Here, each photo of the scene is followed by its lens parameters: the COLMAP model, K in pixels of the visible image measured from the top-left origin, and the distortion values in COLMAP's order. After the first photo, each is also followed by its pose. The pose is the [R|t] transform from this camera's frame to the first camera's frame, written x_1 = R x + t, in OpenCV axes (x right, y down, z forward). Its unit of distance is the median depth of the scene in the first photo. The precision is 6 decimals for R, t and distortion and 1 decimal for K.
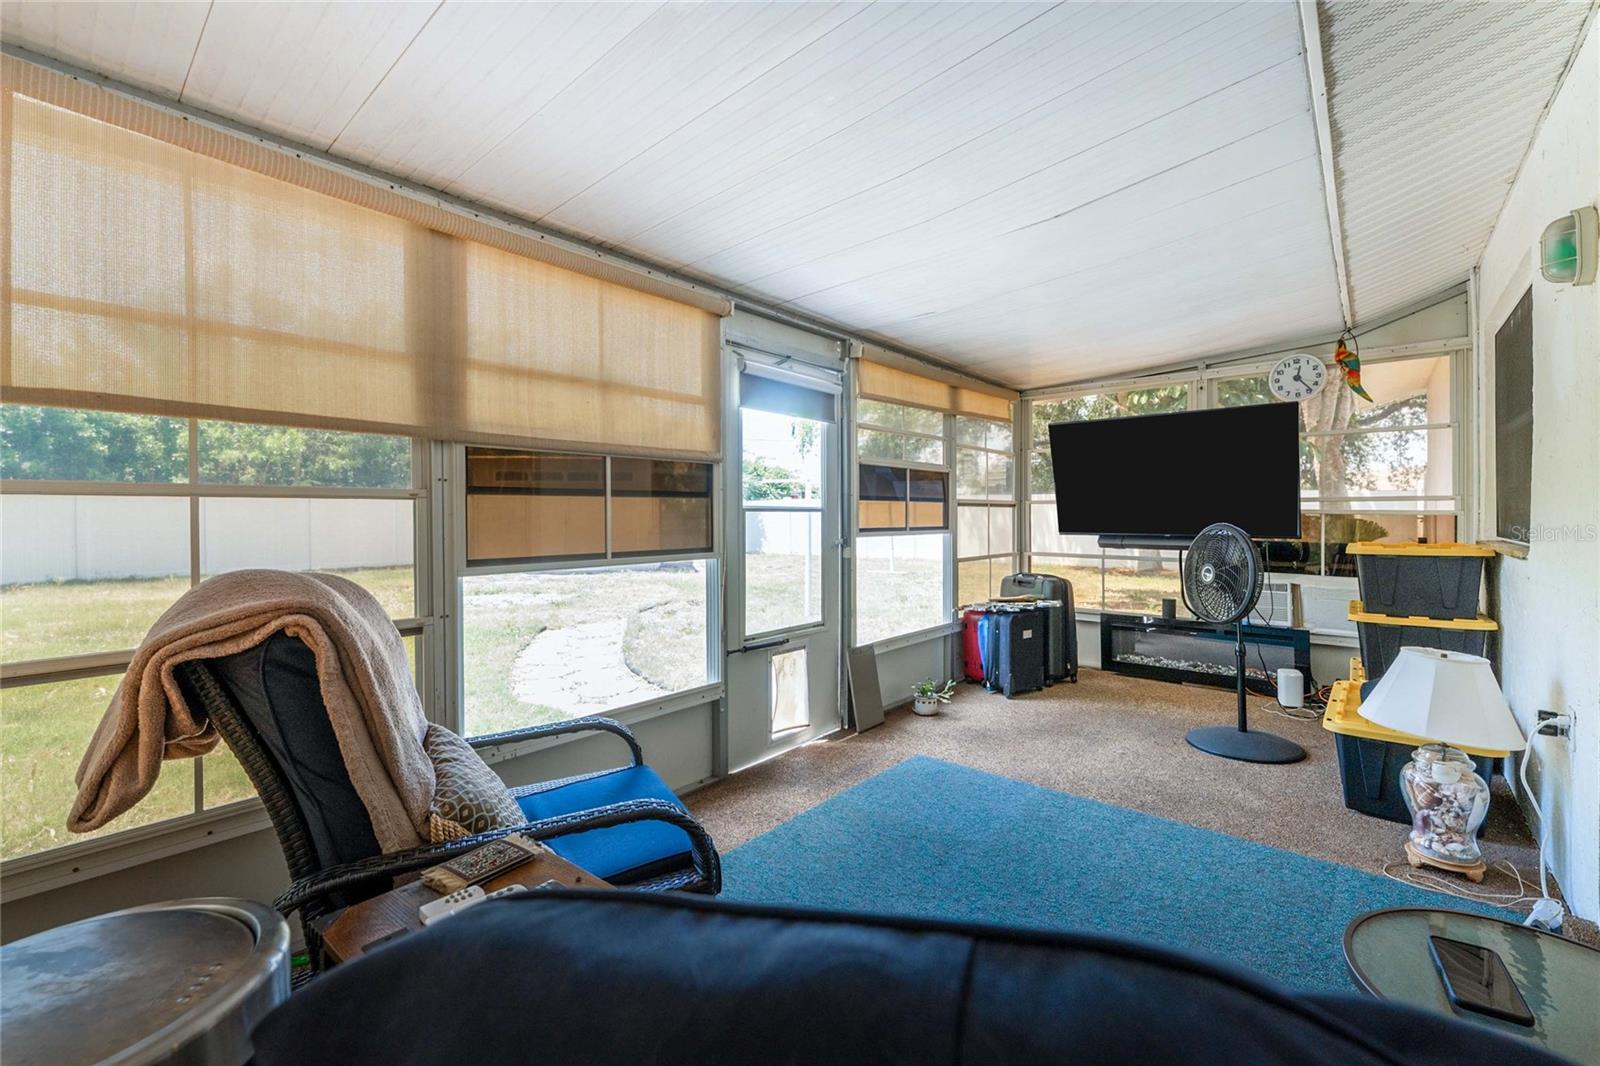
lens RADIAL K [[661.0, 0, 794.4], [0, 661.0, 566.6], [0, 0, 1]] dist [-0.002414, -0.000407]
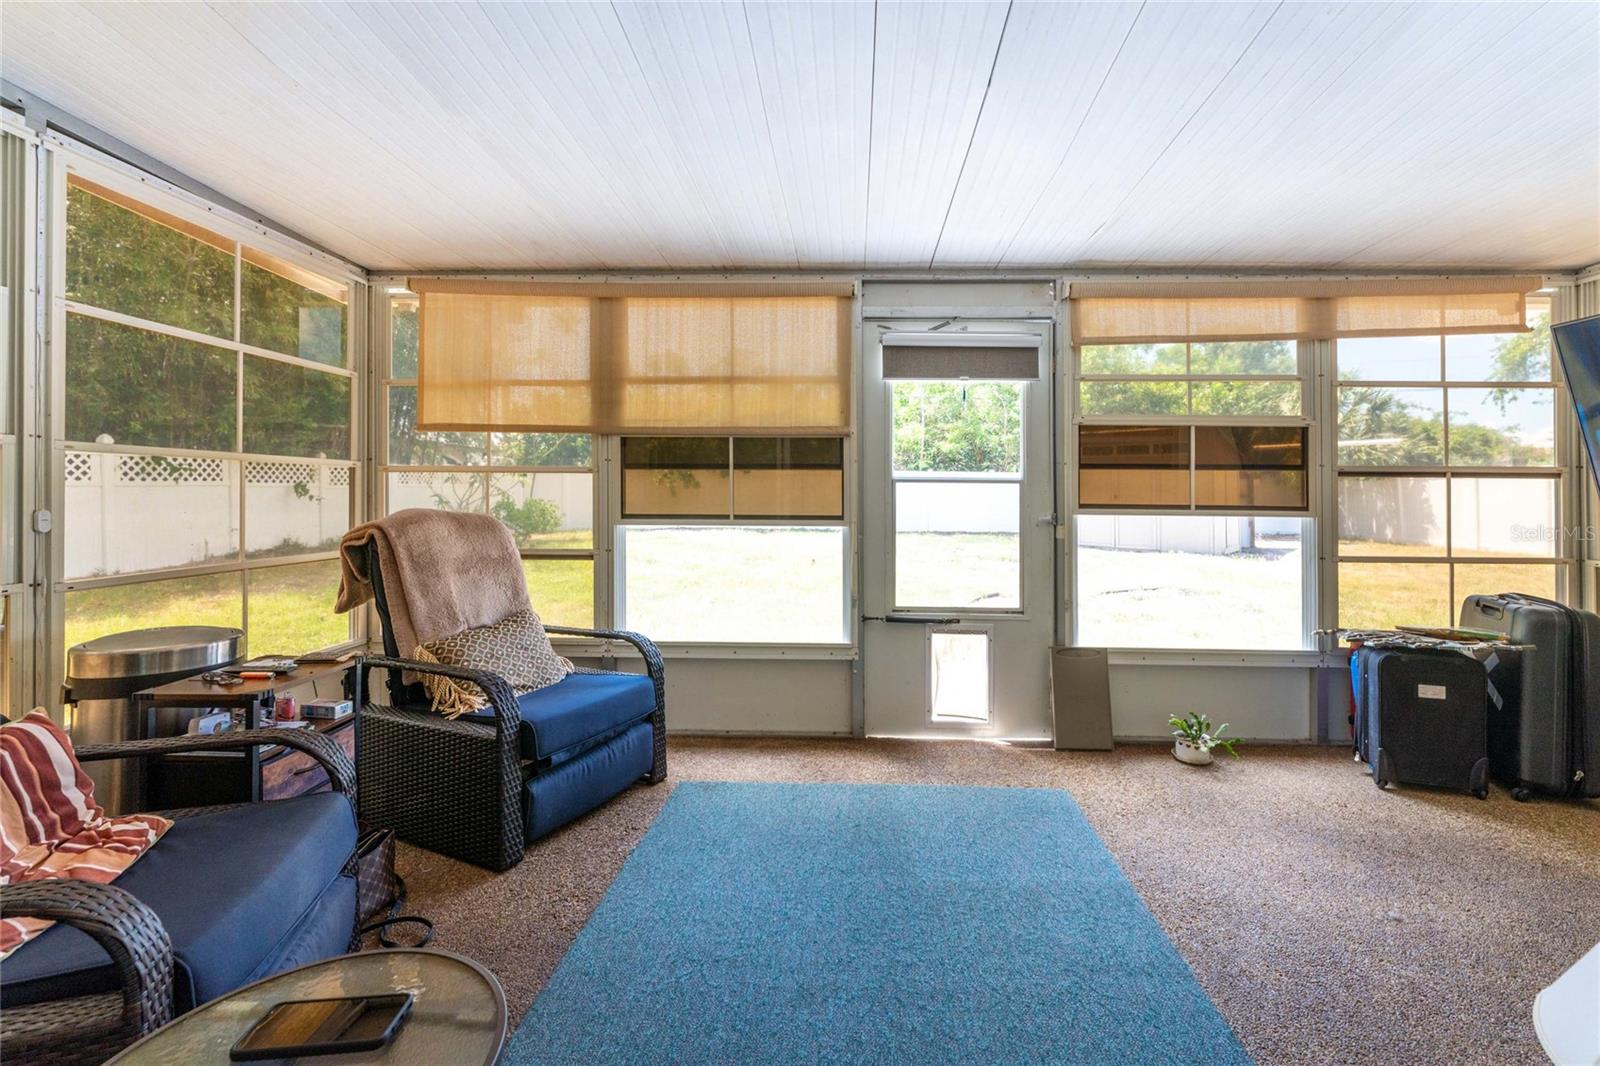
lens RADIAL K [[641.3, 0, 800.0], [0, 641.3, 533.0], [0, 0, 1]] dist [0.000122, 0.000056]
pose [[0.637171, 0.060963, -0.768308, 0.578930], [-0.069722, 0.997339, 0.021314, -0.016787], [0.767563, 0.039987, 0.639725, 0.263556]]
